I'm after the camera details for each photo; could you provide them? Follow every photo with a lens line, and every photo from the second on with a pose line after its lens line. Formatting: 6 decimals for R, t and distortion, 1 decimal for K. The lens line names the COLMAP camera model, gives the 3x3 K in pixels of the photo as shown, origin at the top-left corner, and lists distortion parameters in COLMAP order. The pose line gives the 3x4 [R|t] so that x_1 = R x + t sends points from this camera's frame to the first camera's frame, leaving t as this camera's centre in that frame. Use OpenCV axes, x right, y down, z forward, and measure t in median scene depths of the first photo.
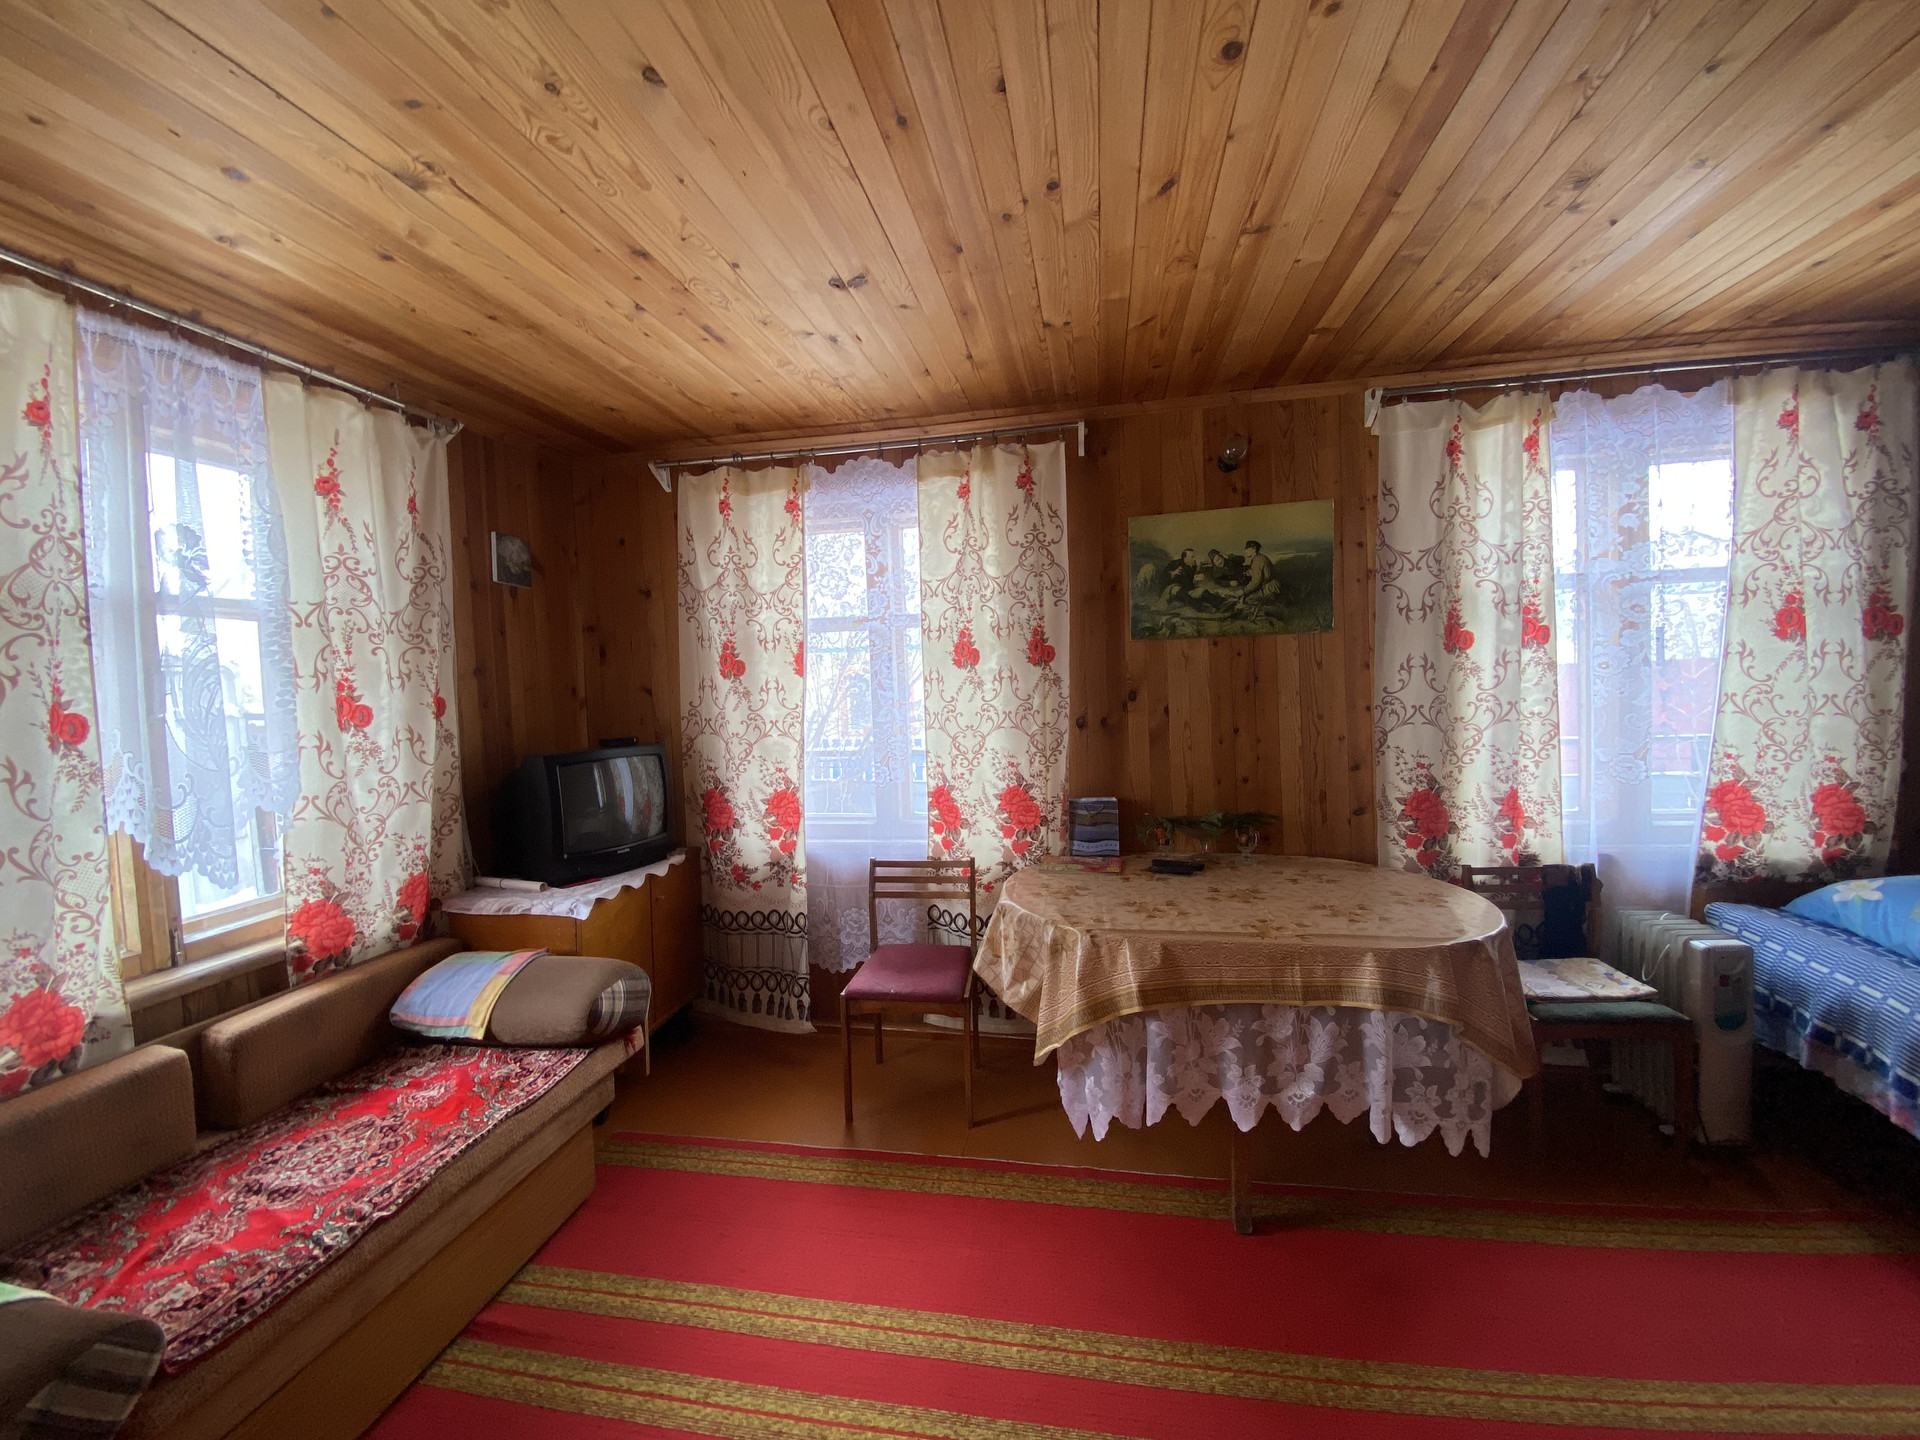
lens RADIAL K [[770.2, 0, 960.0], [0, 770.2, 720.0], [0, 0, 1]] dist [0.009536, -0.015433]
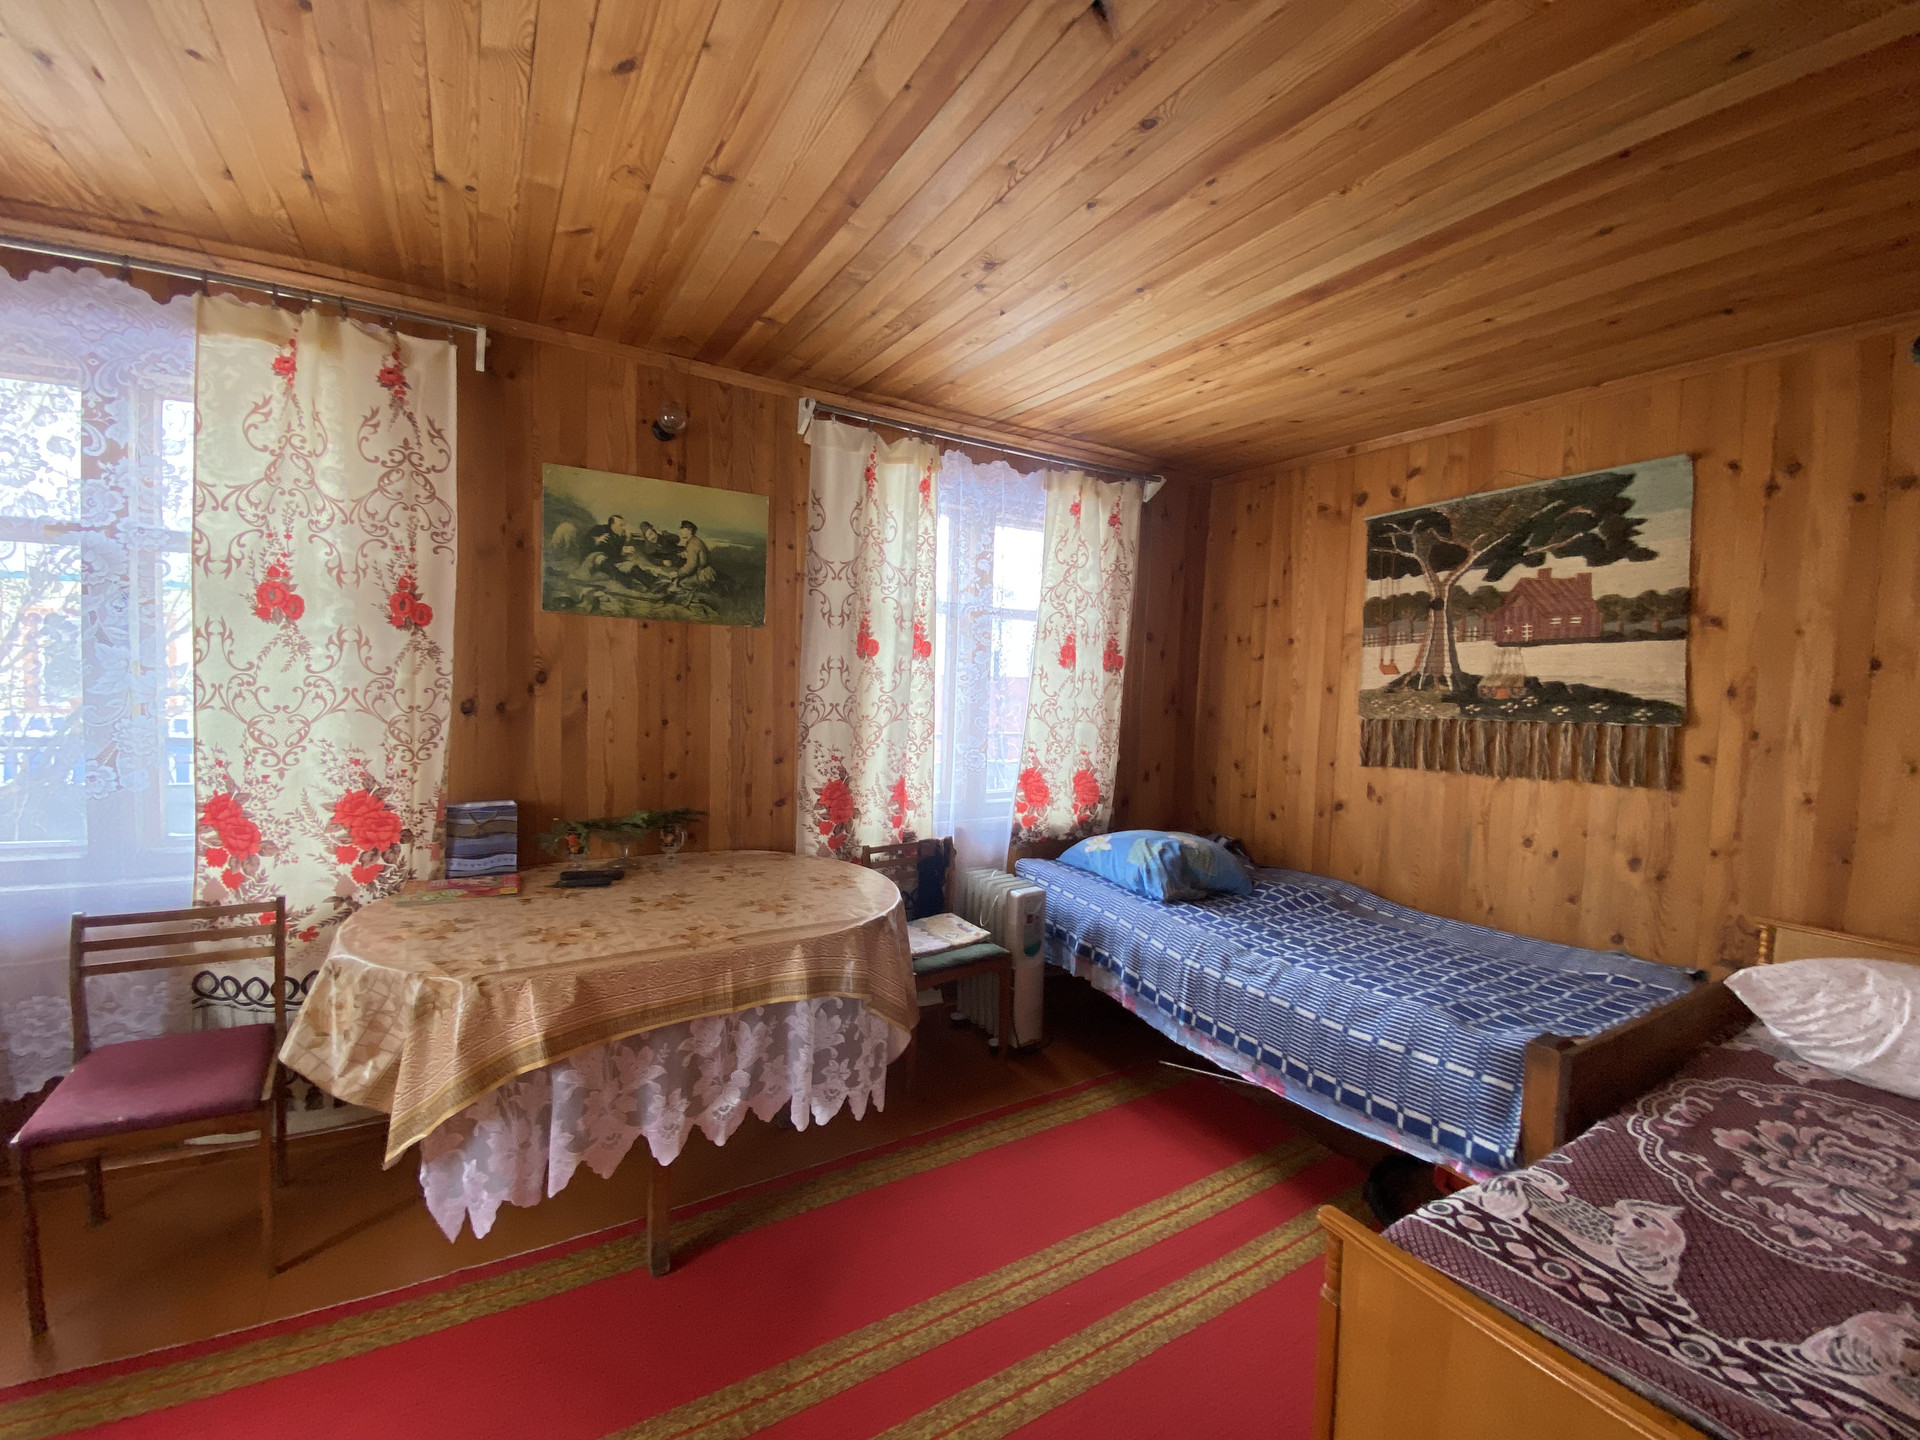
lens RADIAL K [[760.9, 0, 949.2], [0, 760.9, 717.0], [0, 0, 1]] dist [0.020665, -0.021864]
pose [[0.742267, 0.026692, 0.669572, -0.001057], [-0.036394, 0.999337, 0.000506, -0.005514], [-0.669115, -0.024744, 0.742747, 0.096882]]
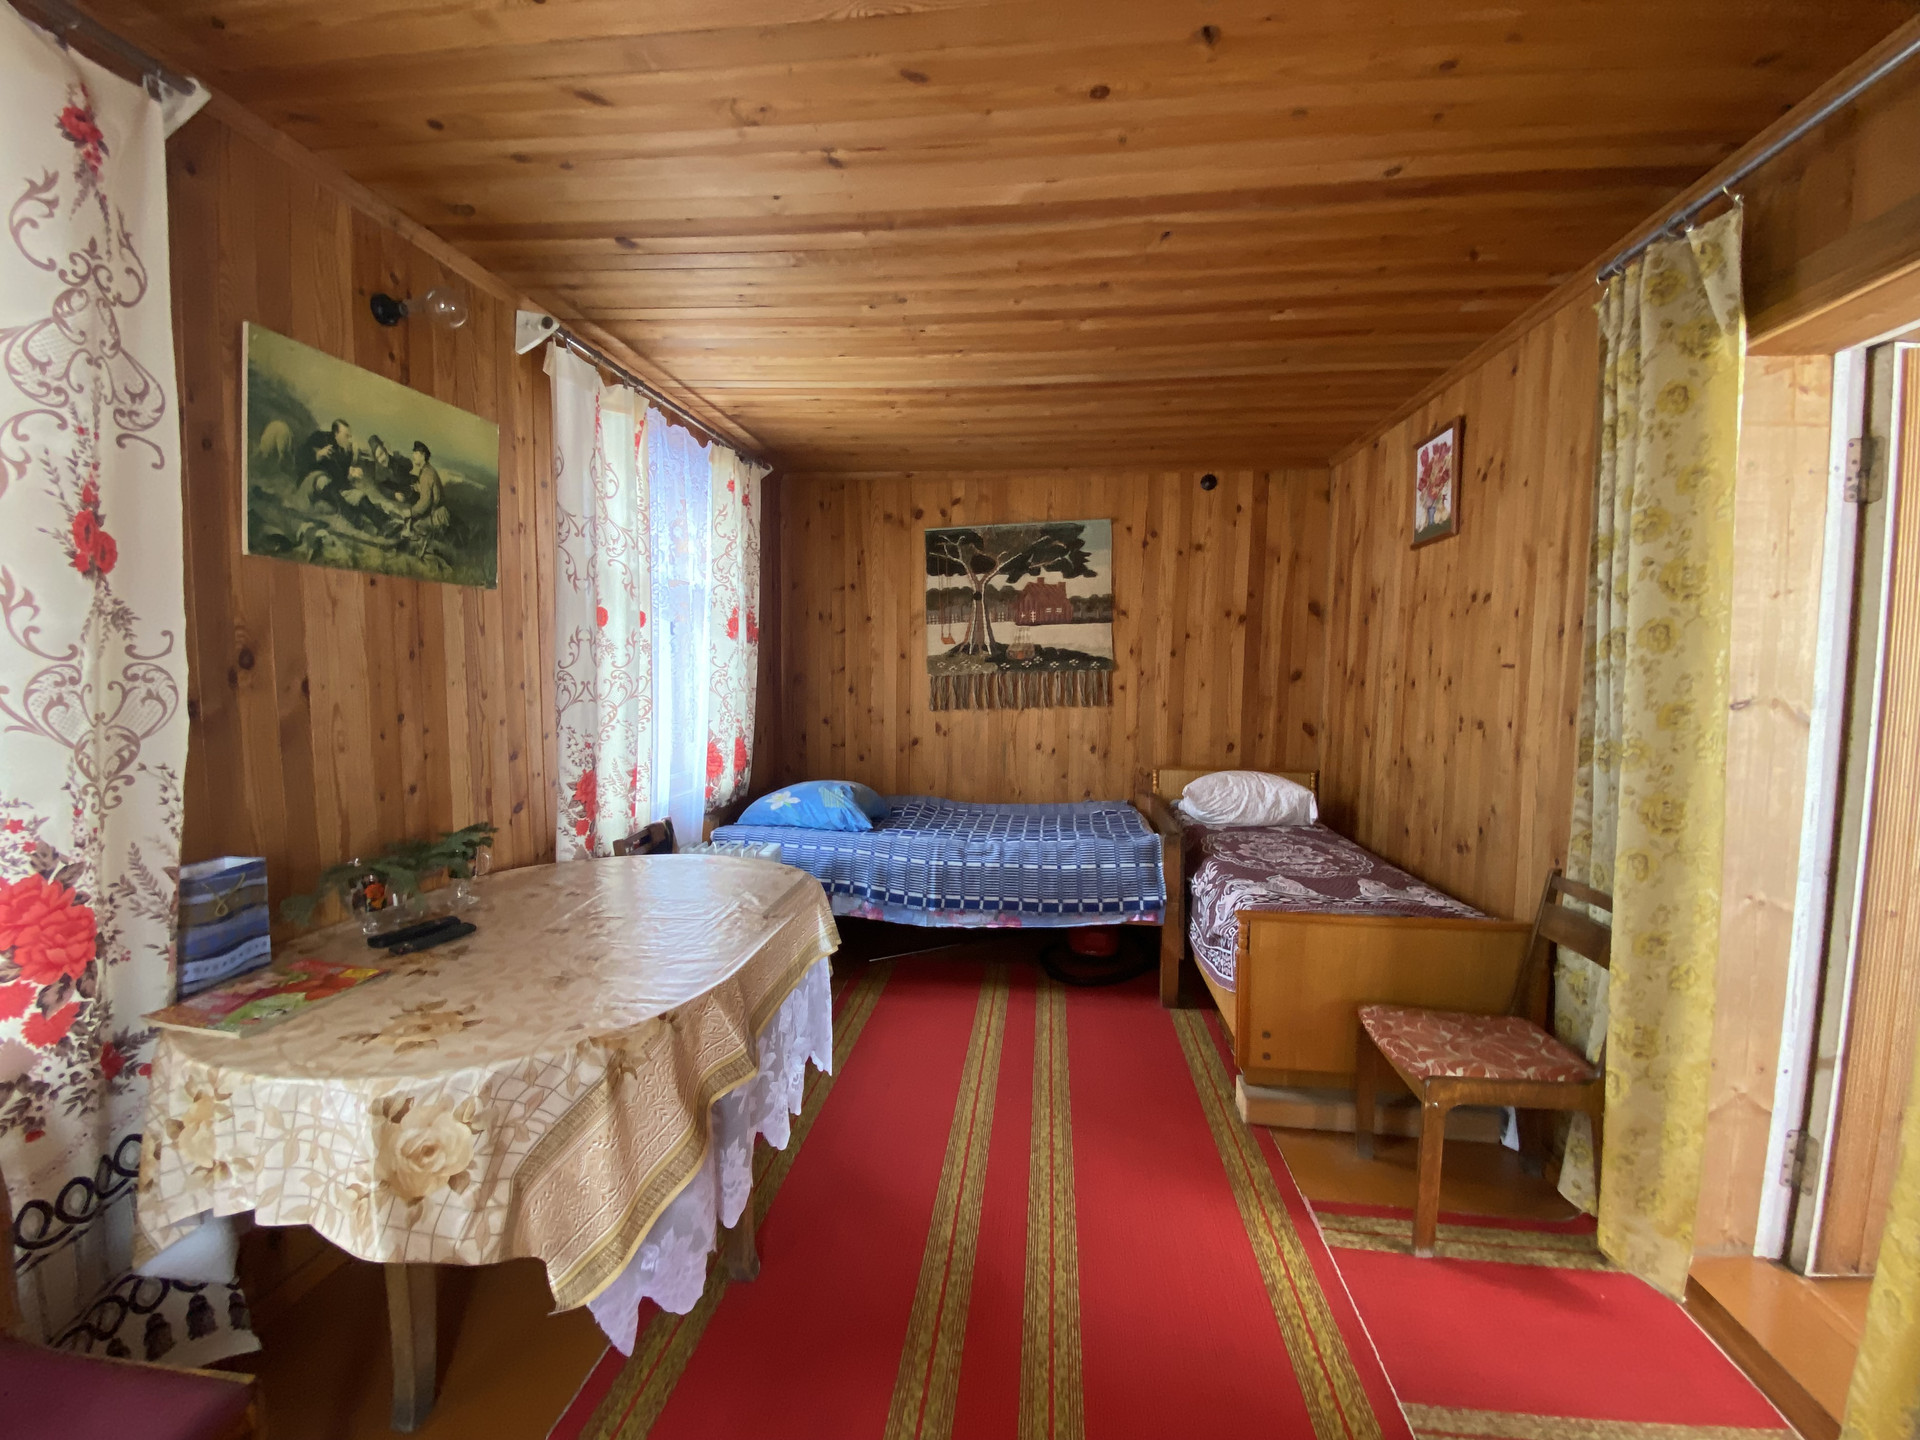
lens RADIAL K [[770.2, 0, 960.0], [0, 770.2, 720.0], [0, 0, 1]] dist [0.009536, -0.015433]
pose [[-0.072464, -0.035586, 0.996736, -0.368481], [0.031241, 0.998792, 0.037931, 0.006124], [-0.996882, 0.033887, -0.071265, 0.596438]]
